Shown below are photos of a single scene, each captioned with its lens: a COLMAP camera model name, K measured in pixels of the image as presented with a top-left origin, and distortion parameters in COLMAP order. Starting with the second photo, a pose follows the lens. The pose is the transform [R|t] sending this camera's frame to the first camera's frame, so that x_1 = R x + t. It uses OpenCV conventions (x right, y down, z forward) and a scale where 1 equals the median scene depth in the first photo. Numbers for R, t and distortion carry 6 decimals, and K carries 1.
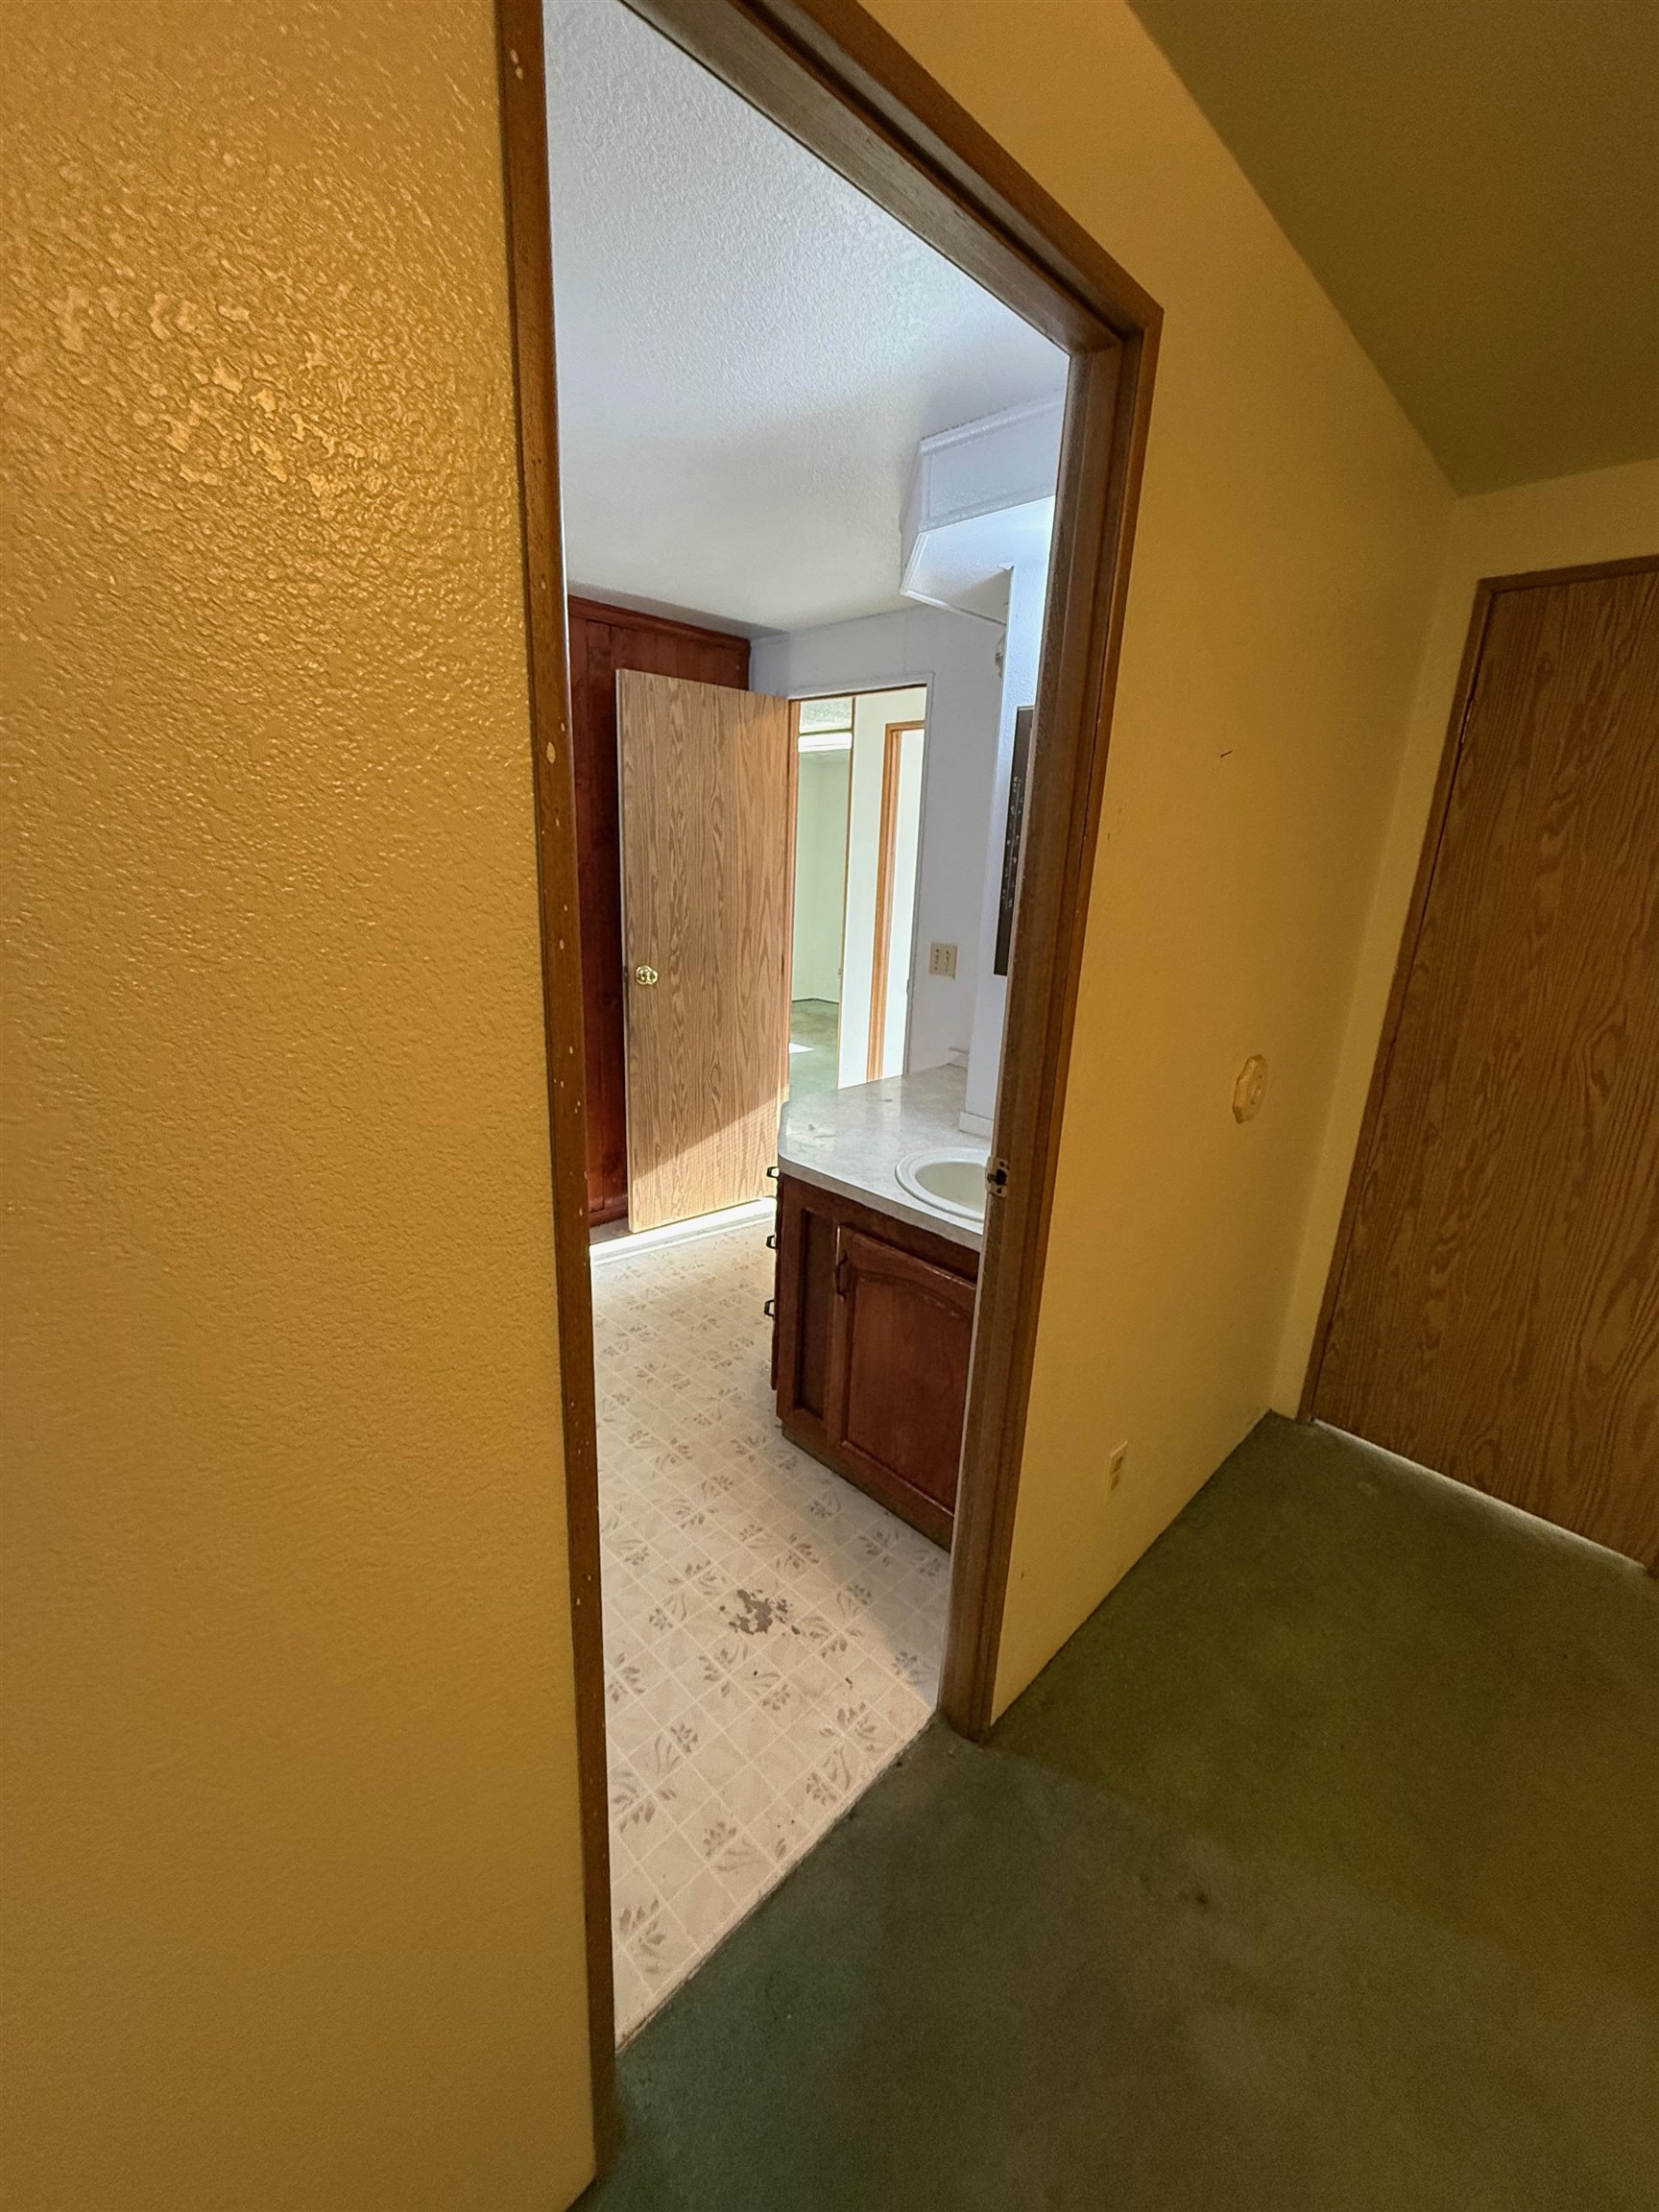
lens RADIAL K [[881.4, 0, 822.8], [0, 881.4, 1100.5], [0, 0, 1]] dist [0.000139, 0.000435]
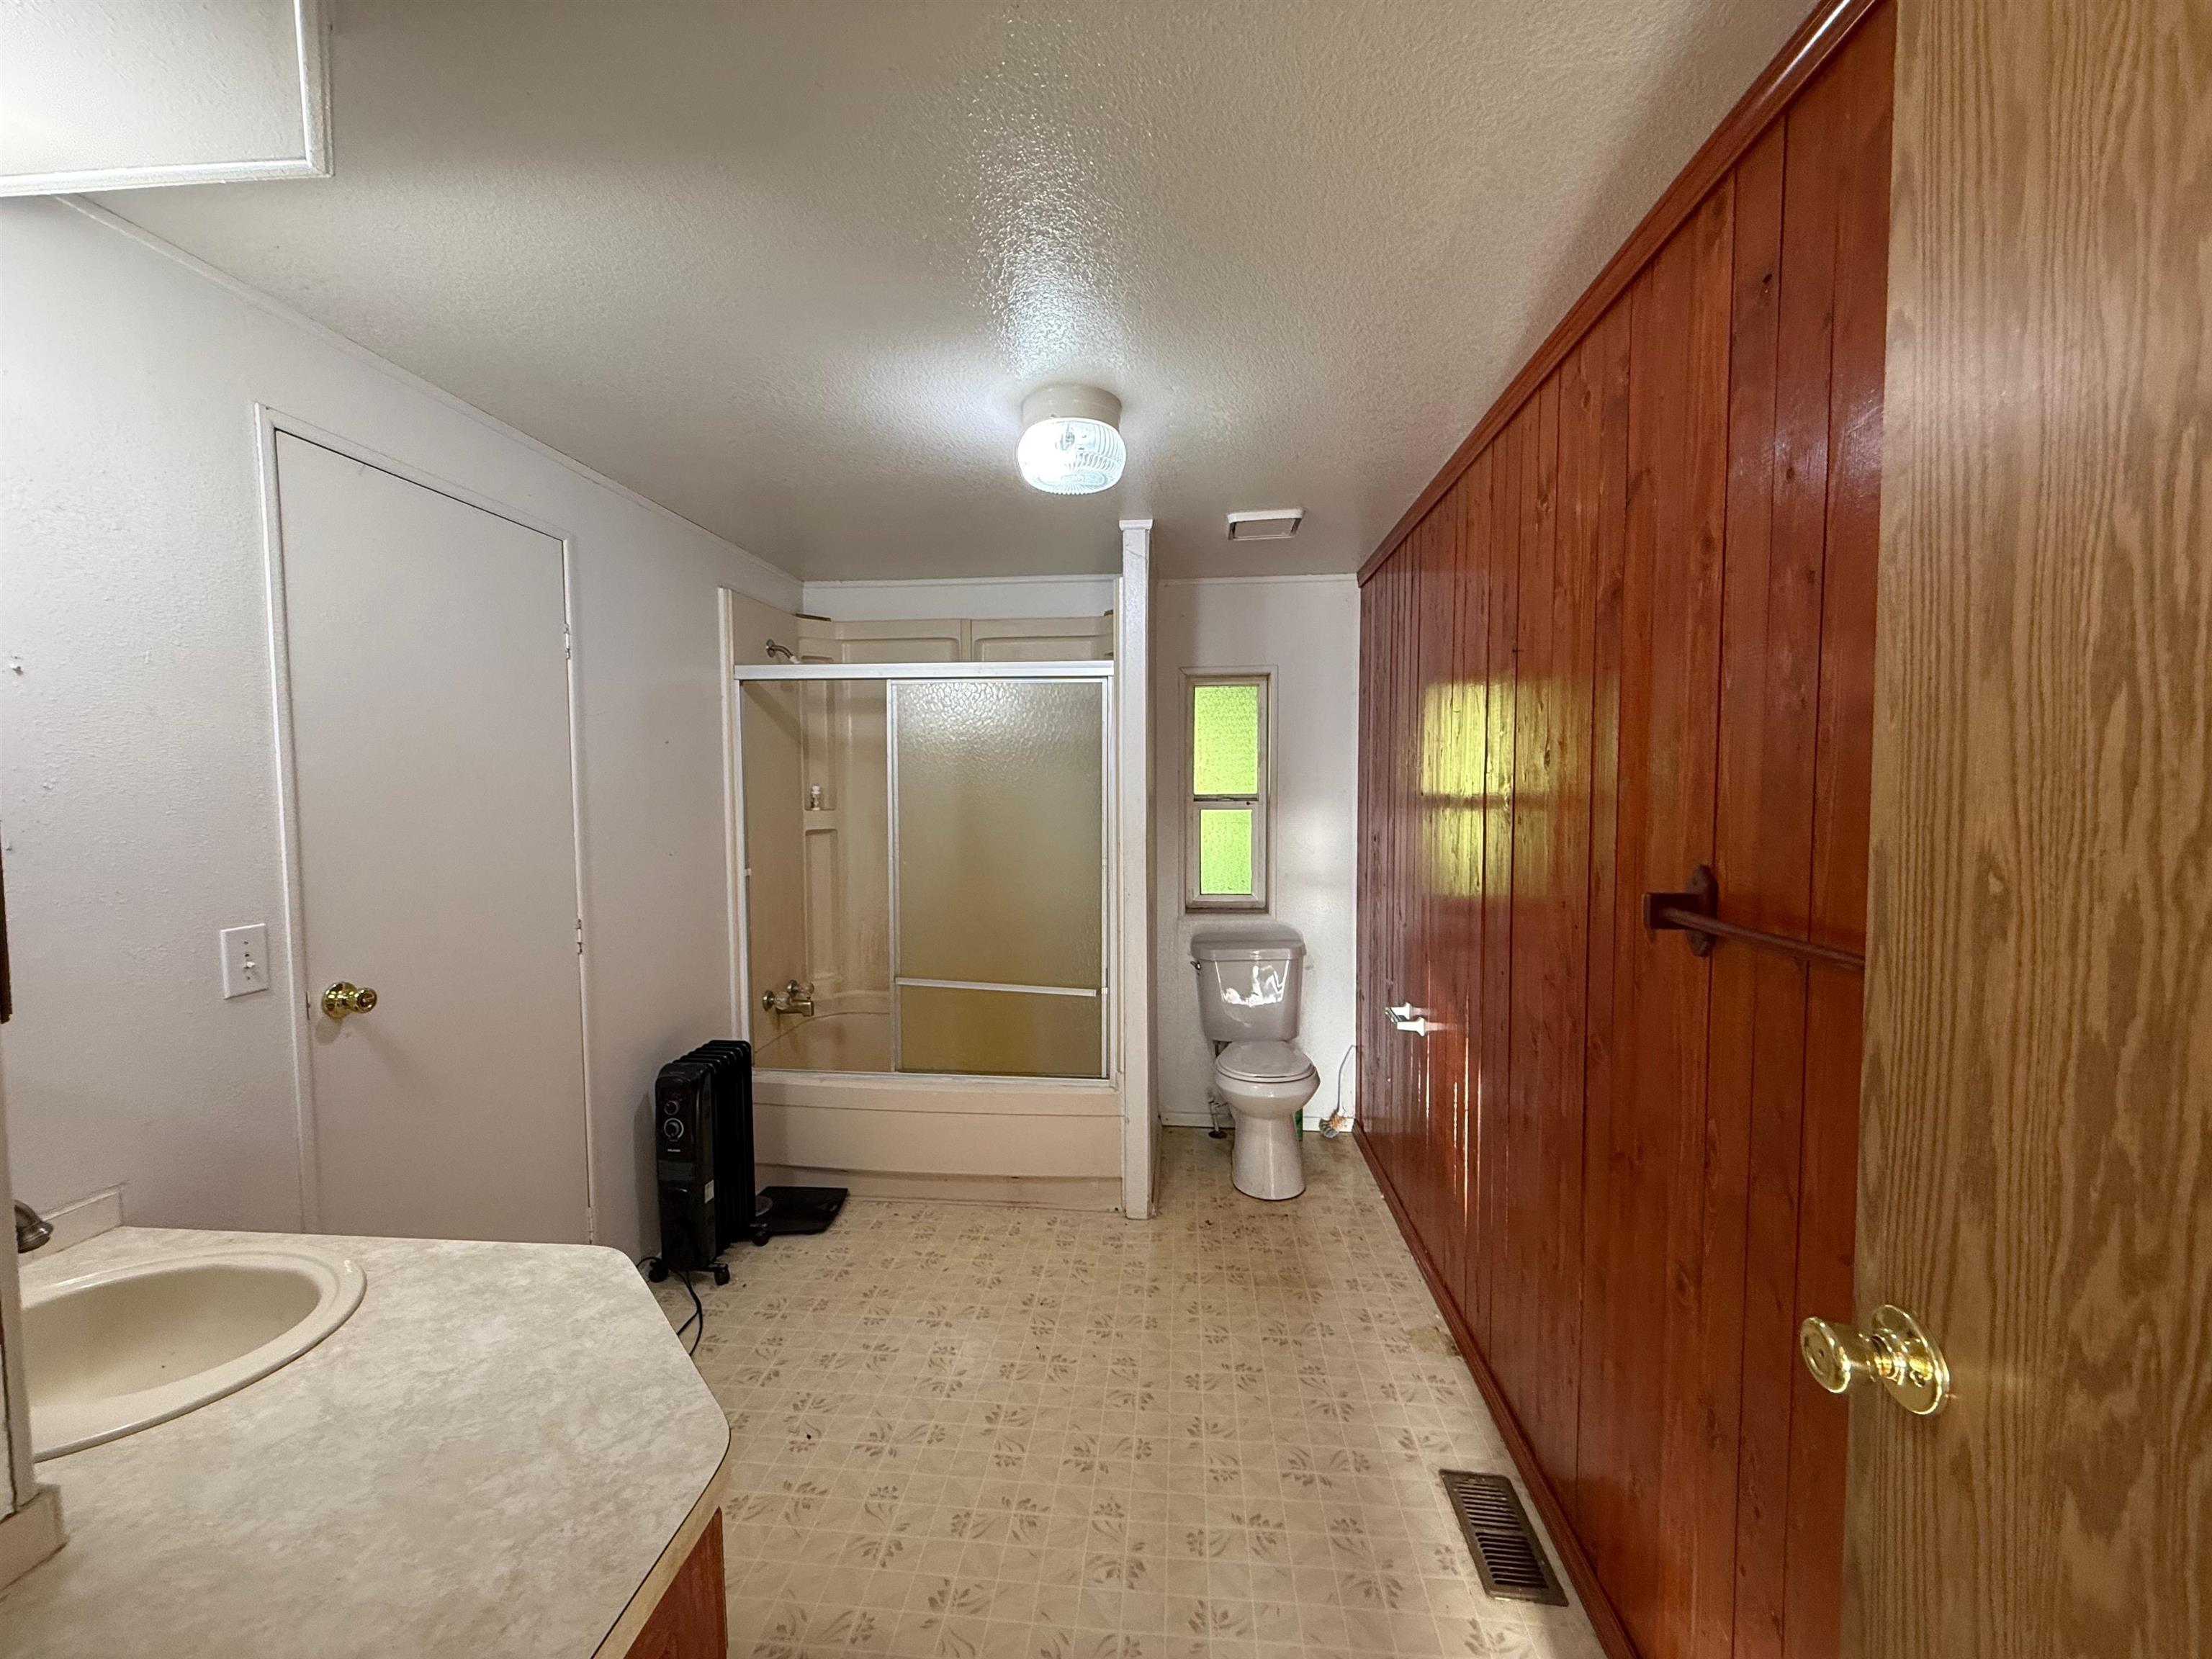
lens RADIAL K [[881.4, 0, 1113.1], [0, 881.4, 841.1], [0, 0, 1]] dist [0.000139, 0.000435]
pose [[-0.759004, -0.004626, -0.651069, 0.058176], [-0.206845, 0.949883, 0.234386, -0.275588], [0.617355, 0.312571, -0.721922, 1.067303]]
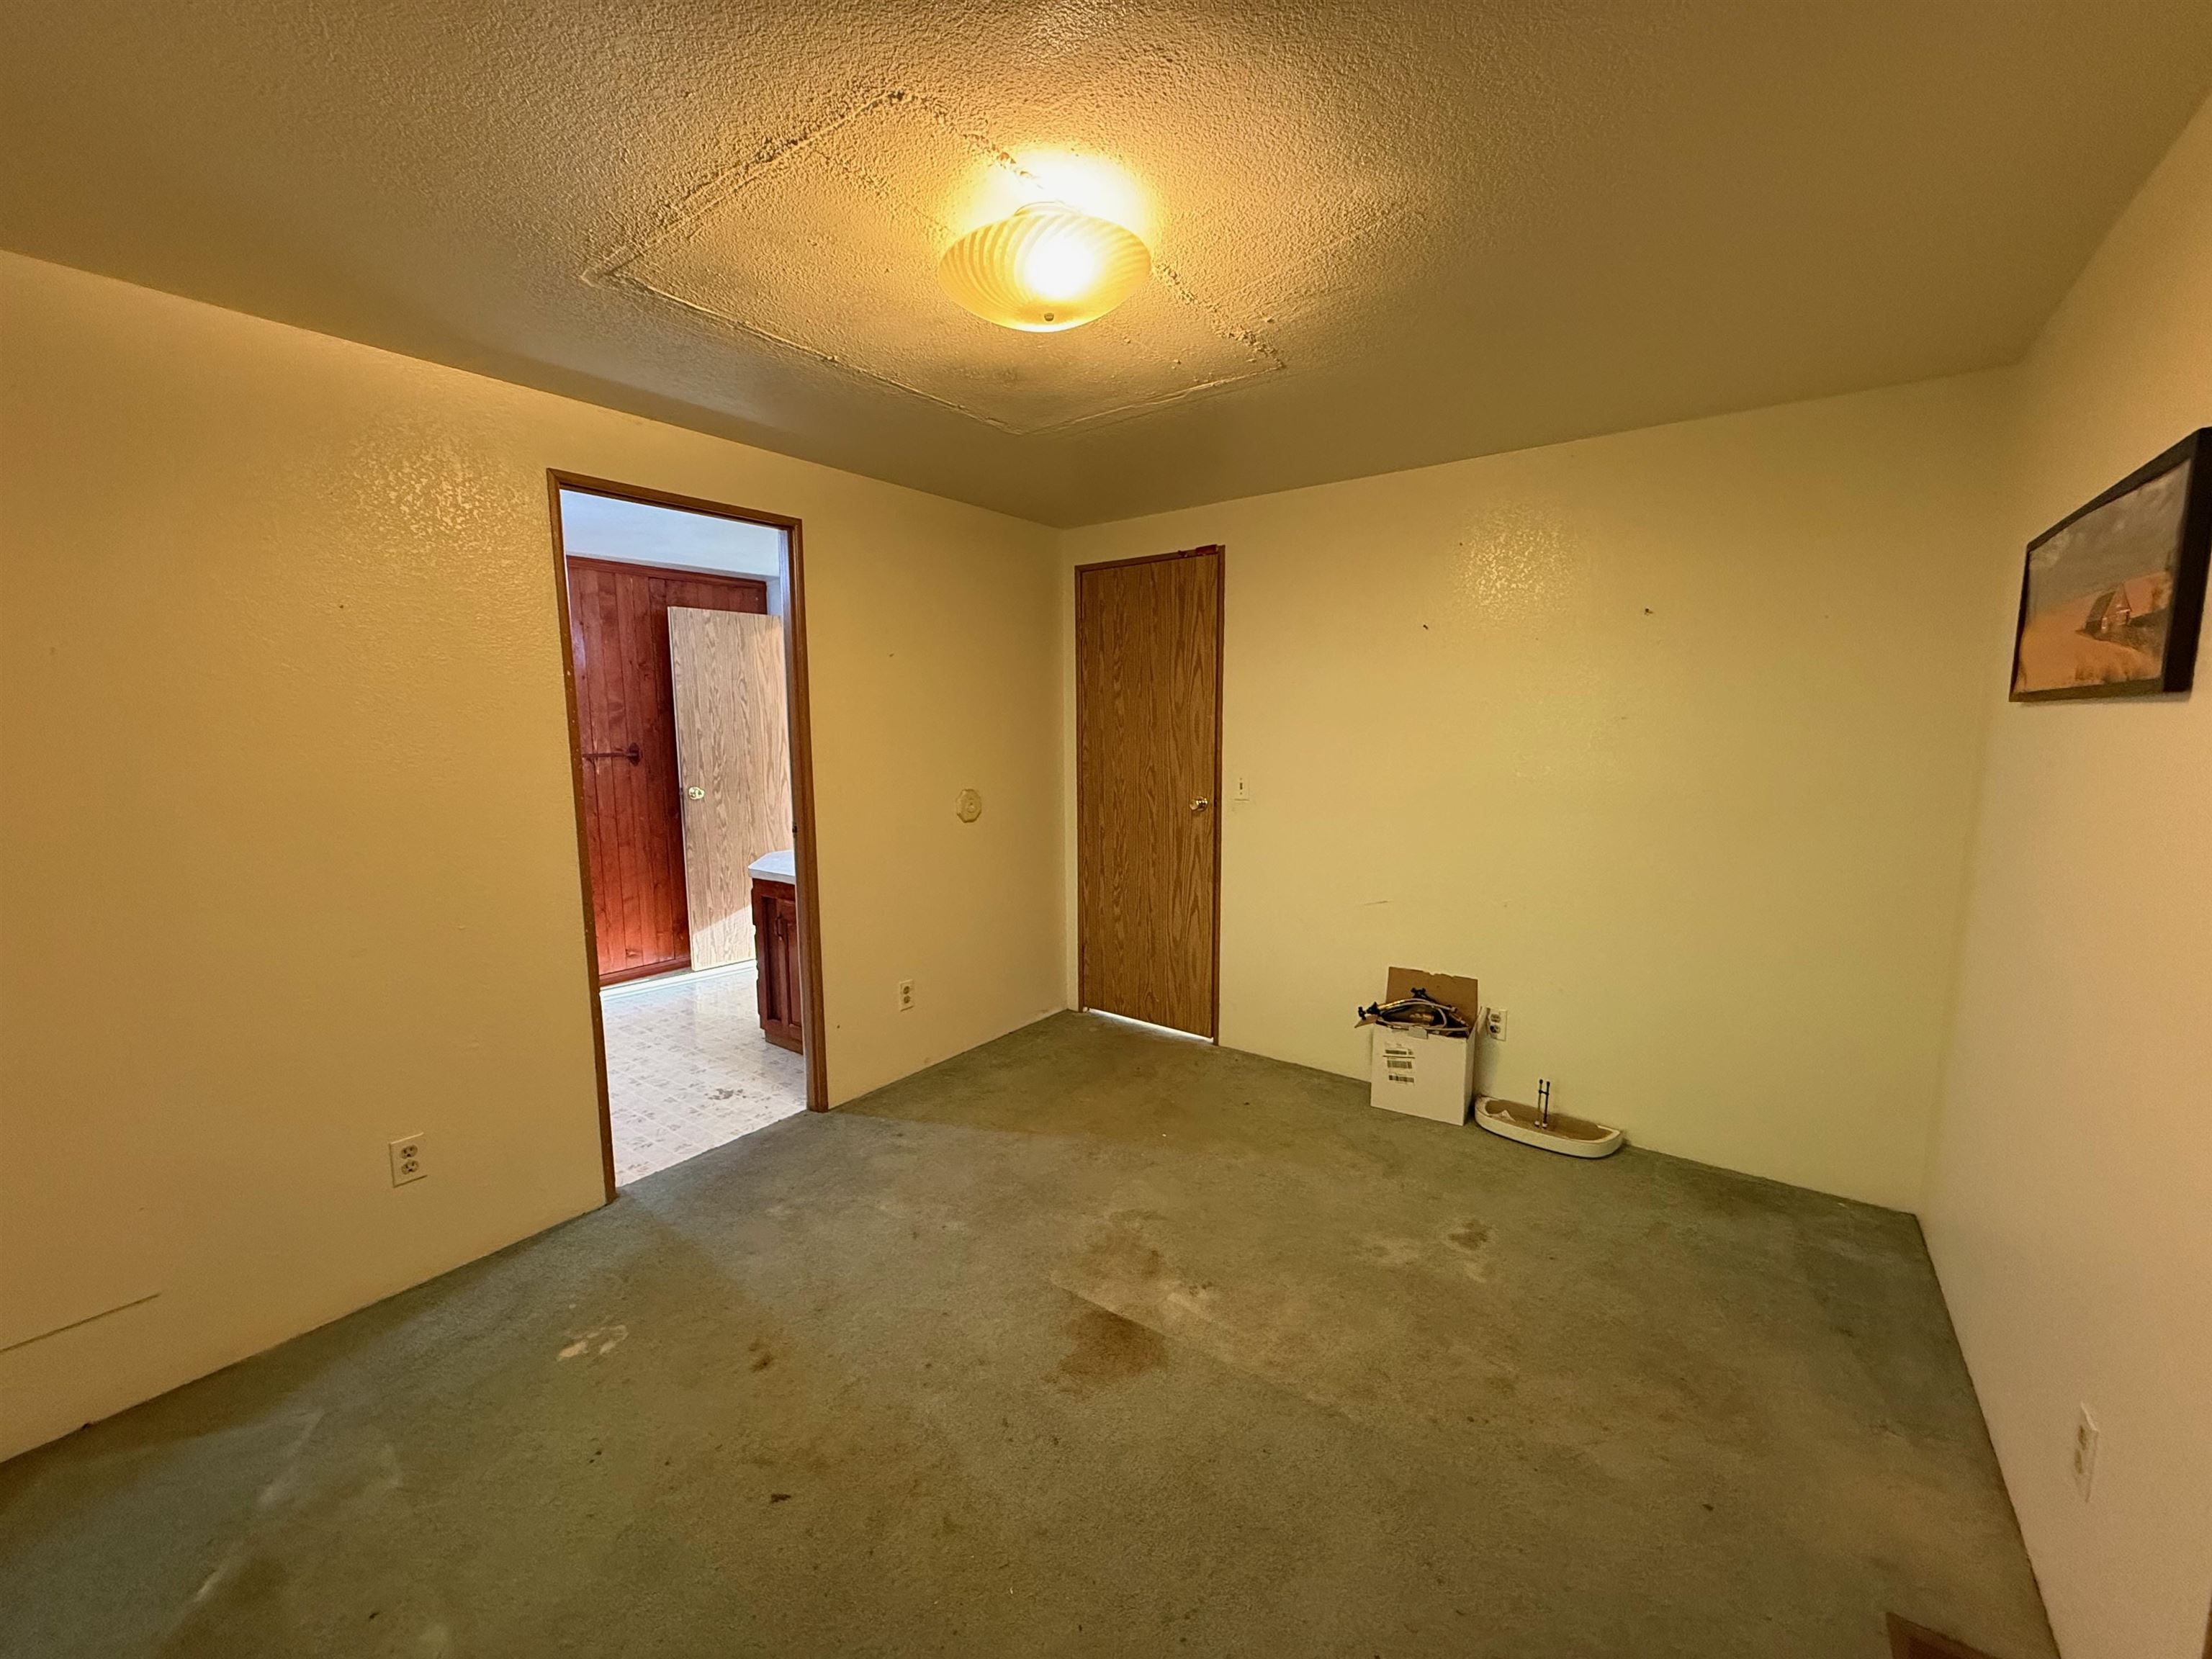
lens RADIAL K [[881.4, 0, 1089.6], [0, 881.4, 829.5], [0, 0, 1]] dist [0.000139, 0.000435]
pose [[0.988958, -0.065127, 0.133115, 0.285622], [0.084640, 0.985564, -0.146627, 0.216348], [-0.121644, 0.156275, 0.980194, -0.612585]]
